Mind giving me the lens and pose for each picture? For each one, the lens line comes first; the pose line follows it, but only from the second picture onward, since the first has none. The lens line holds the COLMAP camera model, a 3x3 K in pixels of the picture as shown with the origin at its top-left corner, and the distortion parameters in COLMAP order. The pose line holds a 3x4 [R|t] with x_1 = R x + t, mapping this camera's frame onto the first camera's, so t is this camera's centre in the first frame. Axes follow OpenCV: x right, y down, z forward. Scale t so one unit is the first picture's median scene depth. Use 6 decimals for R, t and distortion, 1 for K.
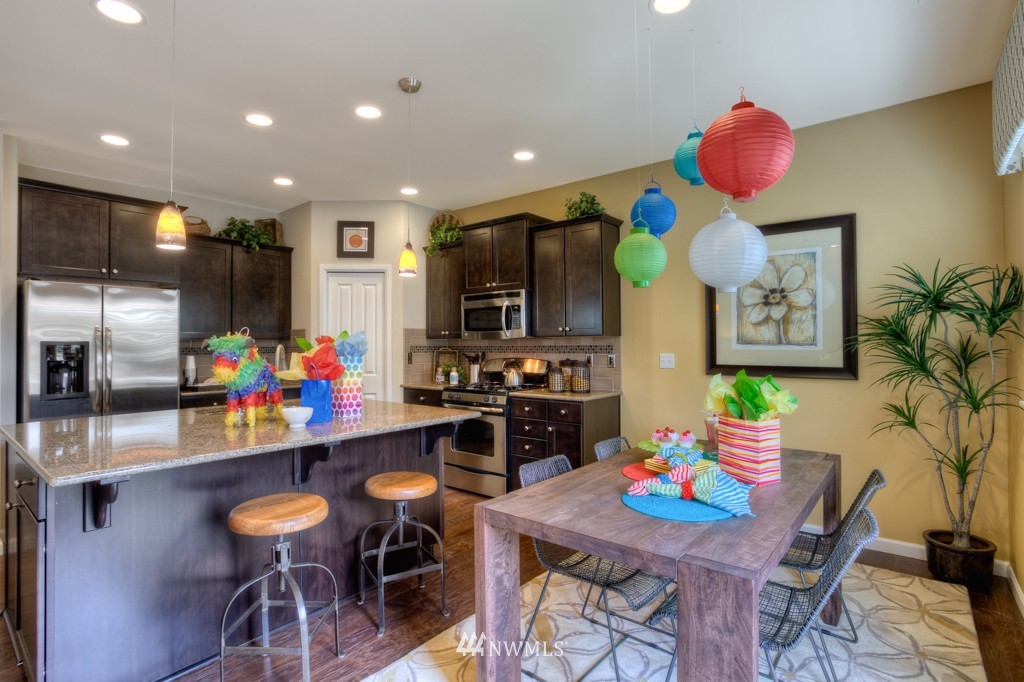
lens RADIAL K [[514.7, 0, 512.0], [0, 514.7, 341.0], [0, 0, 1]] dist [-0.047000, 0.027934]
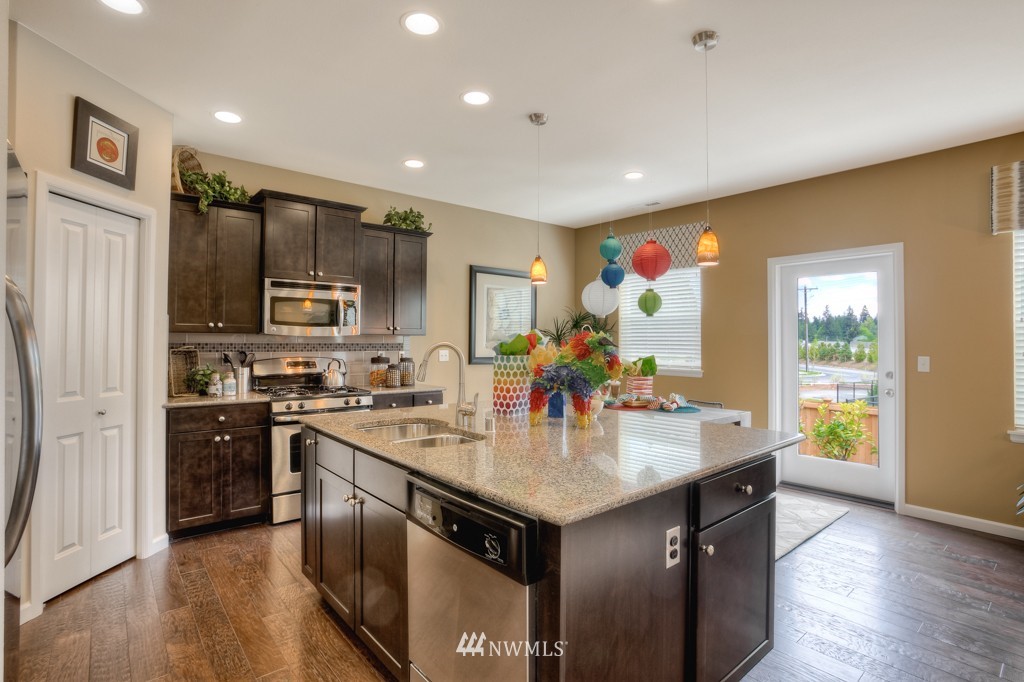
lens RADIAL K [[495.7, 0, 515.0], [0, 495.7, 336.9], [0, 0, 1]] dist [-0.042748, 0.024608]
pose [[0.180283, 0.017391, 0.983461, -0.826746], [-0.011791, 0.999810, -0.015519, 0.007403], [-0.983544, -0.008798, 0.180454, 0.539146]]
